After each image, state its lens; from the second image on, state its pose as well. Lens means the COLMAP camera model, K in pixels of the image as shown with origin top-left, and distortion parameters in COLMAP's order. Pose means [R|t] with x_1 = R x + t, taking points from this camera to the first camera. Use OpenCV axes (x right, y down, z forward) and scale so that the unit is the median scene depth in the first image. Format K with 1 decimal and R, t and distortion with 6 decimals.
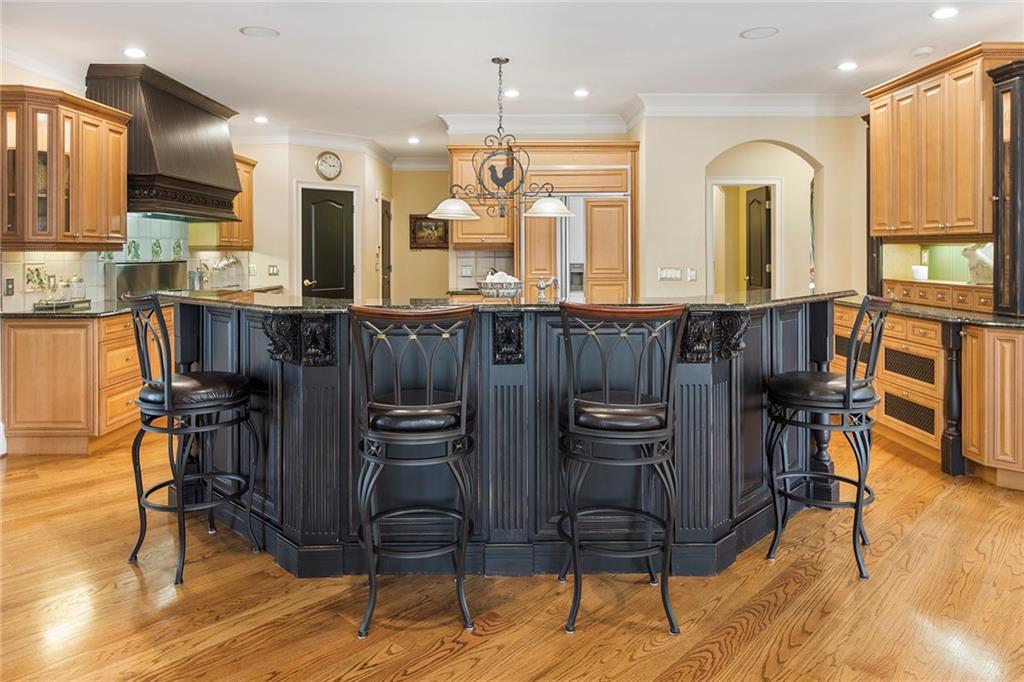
lens RADIAL K [[668.4, 0, 514.8], [0, 668.4, 339.5], [0, 0, 1]] dist [0.007828, 0.001553]
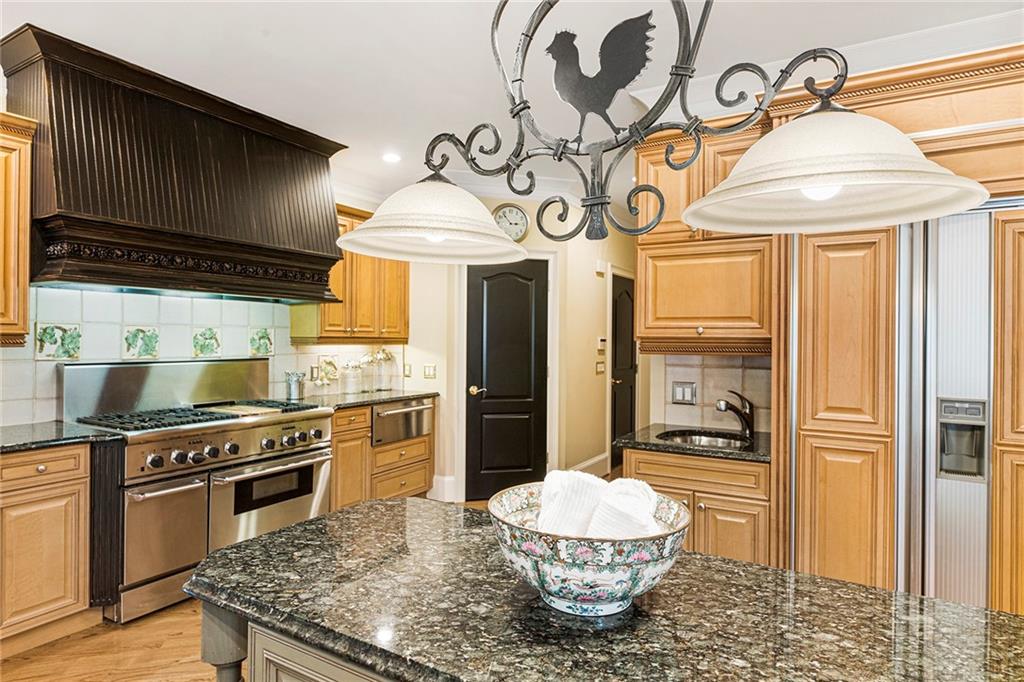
lens RADIAL K [[589.6, 0, 515.1], [0, 589.6, 342.7], [0, 0, 1]] dist [0.004434, 0.000248]
pose [[0.861412, 0.016760, -0.507630, 0.046093], [-0.080869, 0.991231, -0.104502, -0.089617], [0.501427, 0.131071, 0.855214, 0.597397]]
